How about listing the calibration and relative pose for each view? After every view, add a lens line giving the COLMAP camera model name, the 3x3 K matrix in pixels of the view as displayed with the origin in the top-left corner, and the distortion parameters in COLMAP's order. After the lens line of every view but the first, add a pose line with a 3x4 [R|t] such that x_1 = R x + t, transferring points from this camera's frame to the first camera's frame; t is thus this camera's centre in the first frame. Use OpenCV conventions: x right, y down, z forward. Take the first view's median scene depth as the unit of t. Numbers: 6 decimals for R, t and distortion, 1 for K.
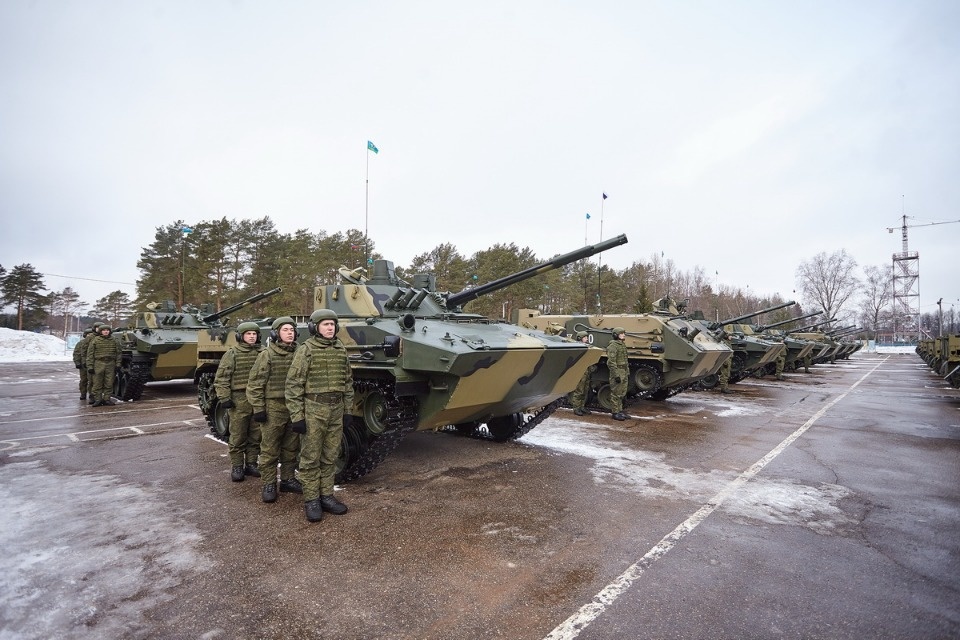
lens RADIAL K [[463.8, 0, 480.0], [0, 463.8, 320.0], [0, 0, 1]] dist [0.005793, -0.000204]
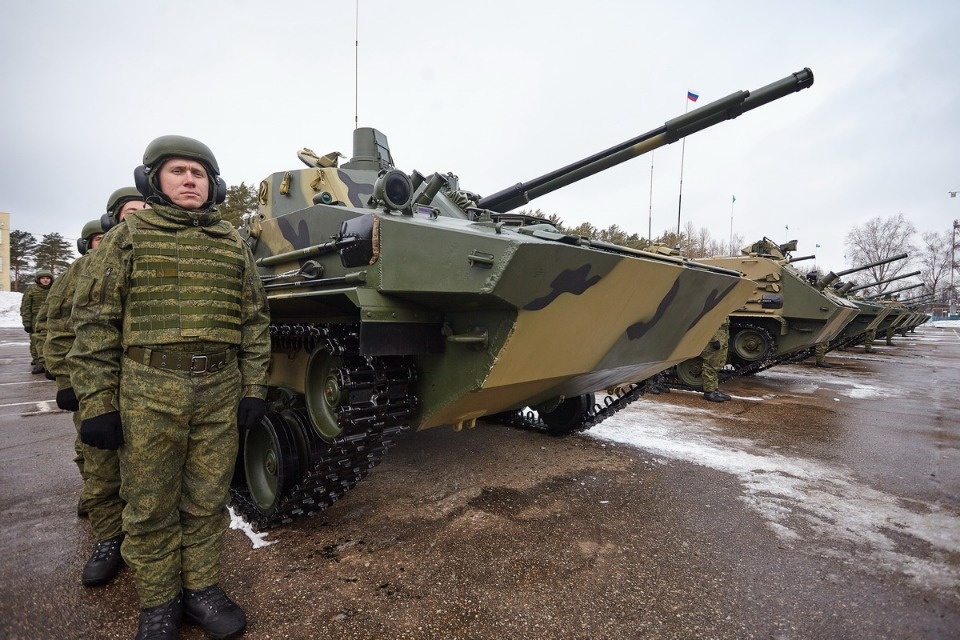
lens RADIAL K [[463.8, 0, 480.0], [0, 463.8, 320.0], [0, 0, 1]] dist [0.005793, -0.000204]
pose [[0.998764, 0.006711, -0.049251, -0.039075], [-0.003813, 0.998268, 0.058707, 0.074554], [0.049560, -0.058446, 0.997060, 0.413535]]
